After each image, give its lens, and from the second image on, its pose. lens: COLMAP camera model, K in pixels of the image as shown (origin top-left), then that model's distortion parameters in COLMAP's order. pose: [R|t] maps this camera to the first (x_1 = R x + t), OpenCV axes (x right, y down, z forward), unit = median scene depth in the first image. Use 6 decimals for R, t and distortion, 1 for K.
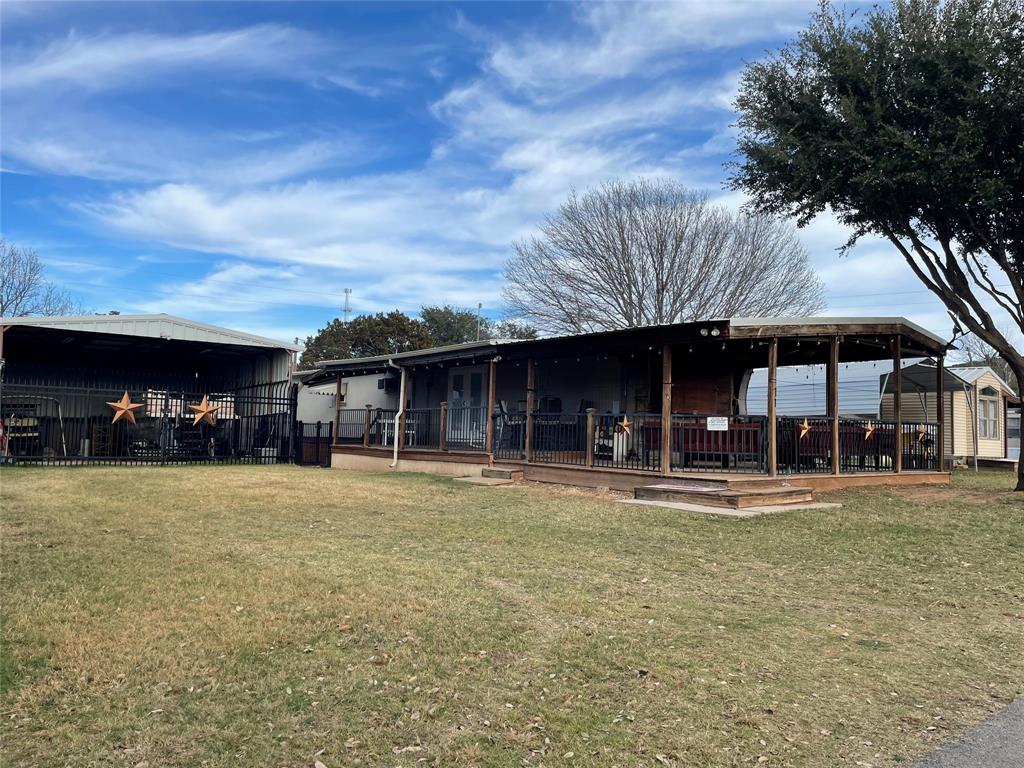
lens RADIAL K [[790.0, 0, 512.4], [0, 790.0, 366.1], [0, 0, 1]] dist [0.077254, -0.096206]
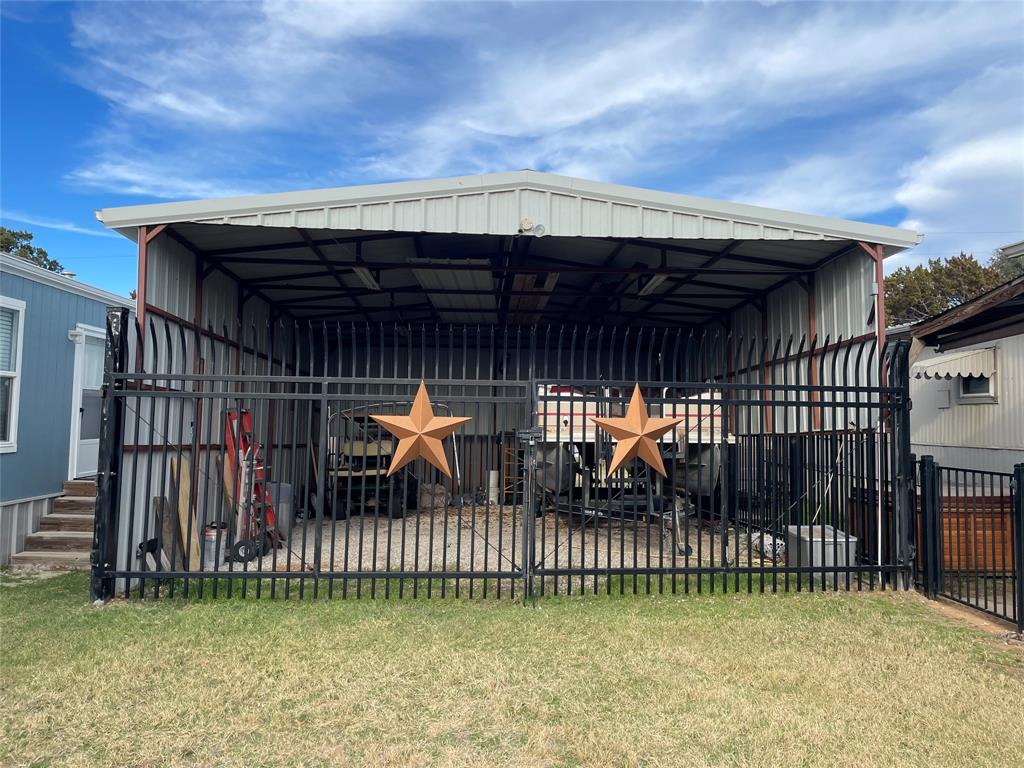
lens RADIAL K [[790.0, 0, 512.4], [0, 790.0, 366.1], [0, 0, 1]] dist [0.077254, -0.096206]
pose [[0.822108, -0.053601, -0.566803, -0.438480], [0.056680, 0.998318, -0.012197, 0.054216], [0.566504, -0.022099, 0.823763, 1.281204]]
